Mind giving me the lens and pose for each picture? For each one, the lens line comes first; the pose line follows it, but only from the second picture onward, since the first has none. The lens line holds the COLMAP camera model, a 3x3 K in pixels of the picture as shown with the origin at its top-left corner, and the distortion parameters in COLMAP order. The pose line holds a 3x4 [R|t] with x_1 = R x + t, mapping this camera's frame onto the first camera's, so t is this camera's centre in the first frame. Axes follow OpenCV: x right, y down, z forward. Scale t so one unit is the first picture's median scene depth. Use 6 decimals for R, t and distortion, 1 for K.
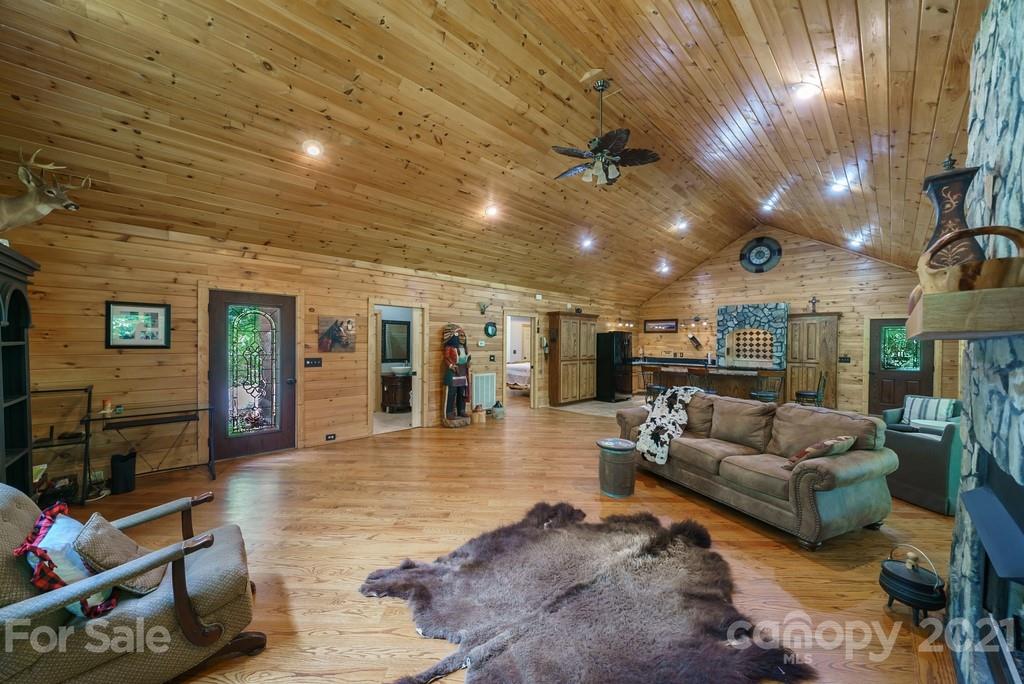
lens RADIAL K [[363.0, 0, 510.0], [0, 363.0, 347.3], [0, 0, 1]] dist [-0.000348, -0.000058]
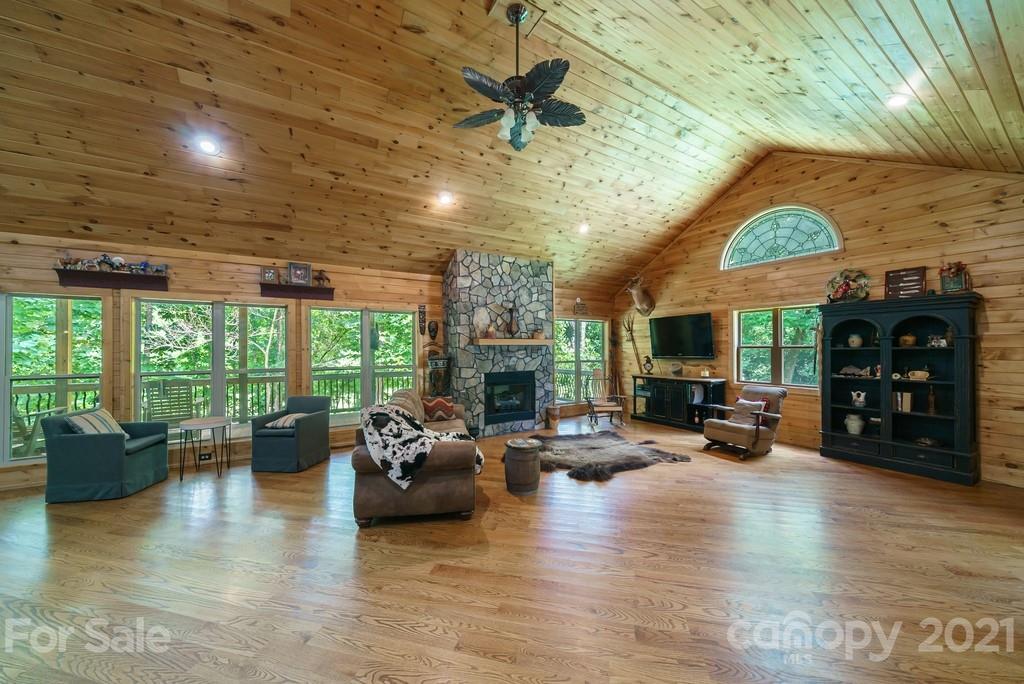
lens RADIAL K [[362.0, 0, 508.8], [0, 362.0, 346.6], [0, 0, 1]] dist [-0.001824, -0.000231]
pose [[-0.976286, -0.003271, 0.216459, 0.044862], [-0.001499, 0.999964, 0.008352, -0.006372], [-0.216479, 0.007830, -0.976256, 0.804811]]
